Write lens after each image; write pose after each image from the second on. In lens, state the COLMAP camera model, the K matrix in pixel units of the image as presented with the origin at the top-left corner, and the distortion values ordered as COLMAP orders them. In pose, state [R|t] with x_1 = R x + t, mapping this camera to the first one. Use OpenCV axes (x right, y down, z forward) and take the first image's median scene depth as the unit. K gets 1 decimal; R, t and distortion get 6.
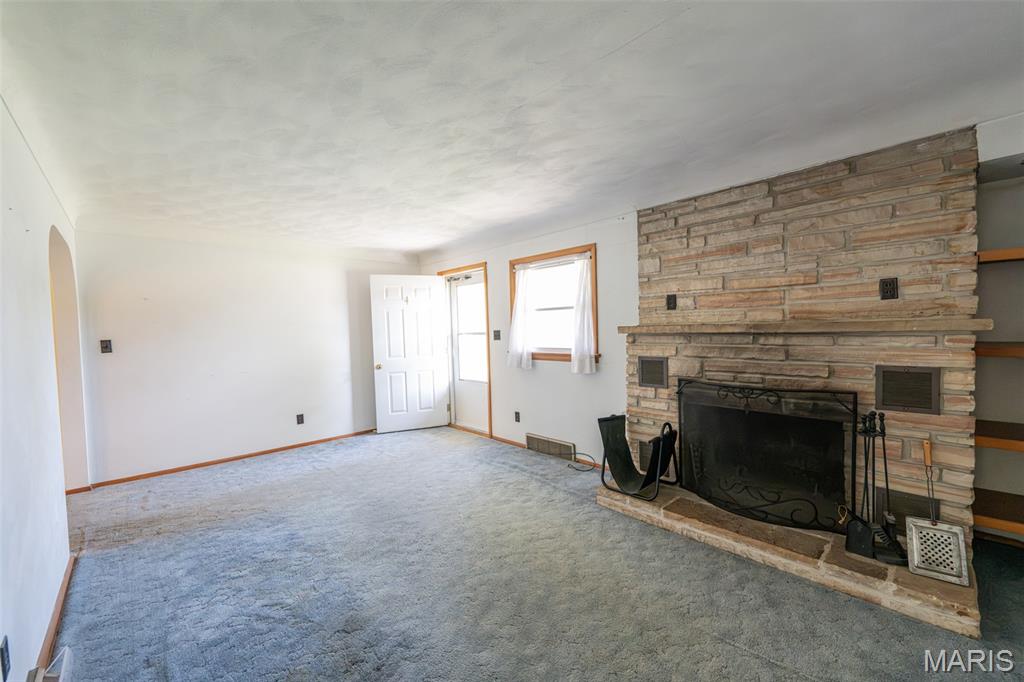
lens RADIAL K [[401.2, 0, 509.9], [0, 401.2, 342.7], [0, 0, 1]] dist [0.002151, 0.000137]
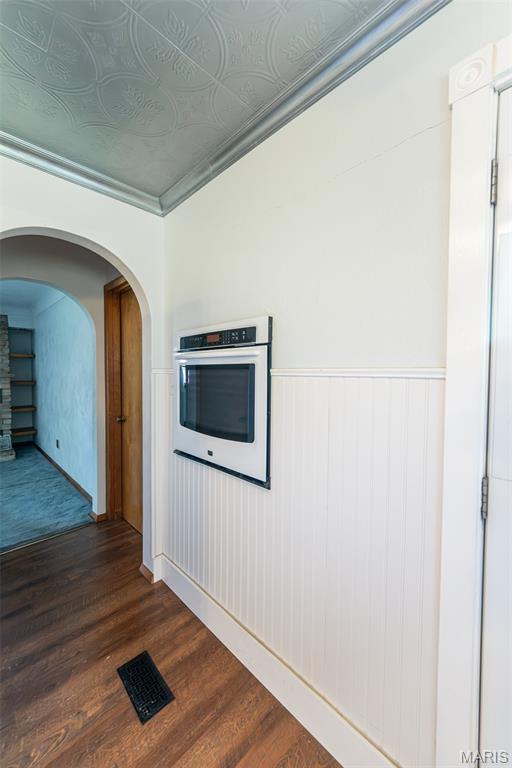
lens RADIAL K [[294.4, 0, 251.8], [0, 294.4, 380.9], [0, 0, 1]] dist [0.001526, 0.000072]
pose [[-0.013321, -0.006100, 0.999893, -0.883552], [0.032487, 0.999451, 0.006530, 0.033592], [-0.999383, 0.032570, -0.013116, -0.653919]]
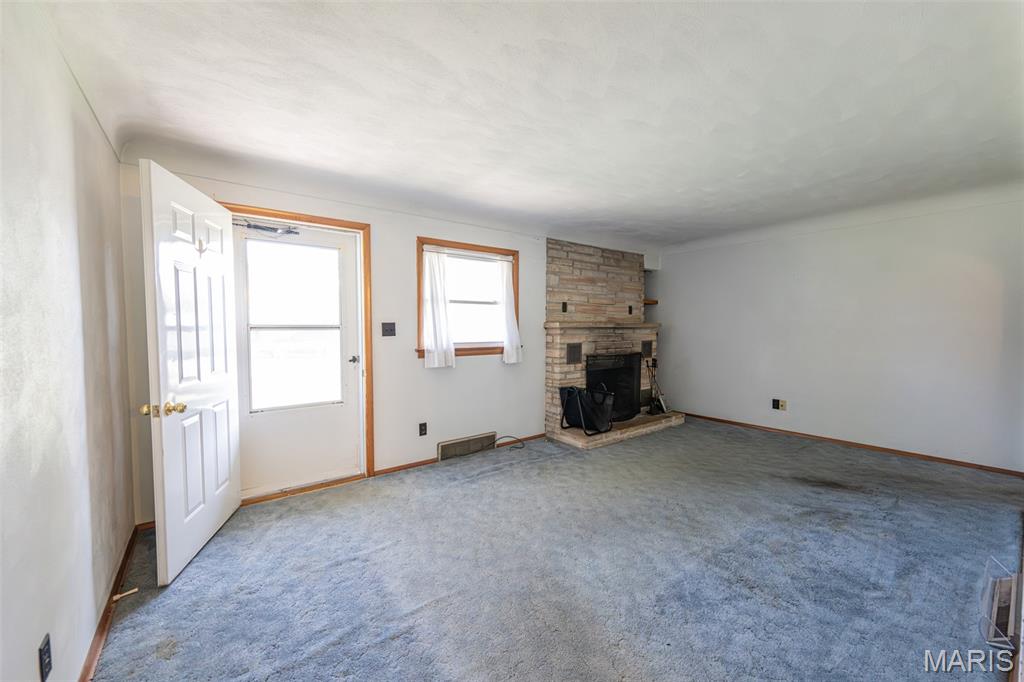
lens RADIAL K [[392.5, 0, 532.4], [0, 392.5, 340.2], [0, 0, 1]] dist [0.001526, 0.000072]
pose [[0.090286, -0.011902, 0.995845, -1.142204], [0.034414, 0.999369, 0.008824, 0.005775], [-0.995321, 0.033474, 0.090638, 1.056064]]
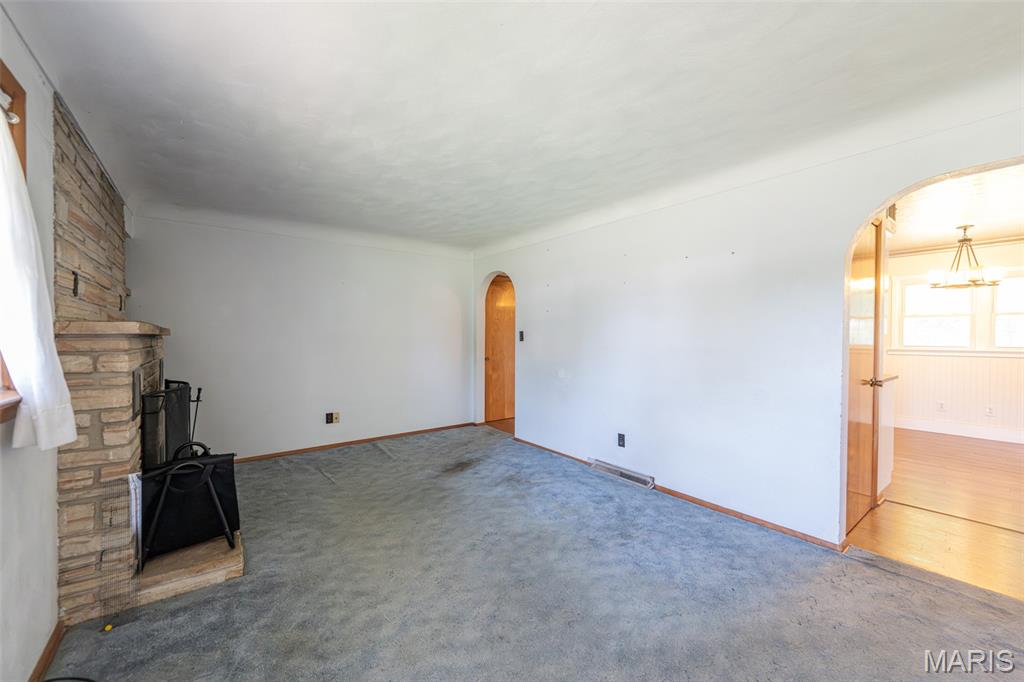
lens RADIAL K [[399.9, 0, 499.6], [0, 399.9, 343.2], [0, 0, 1]] dist [0.001109, 0.000061]
pose [[-0.990868, 0.020474, 0.133275, -0.329135], [0.026908, 0.998548, 0.046660, -0.023575], [-0.132126, 0.049821, -0.989980, 1.616999]]
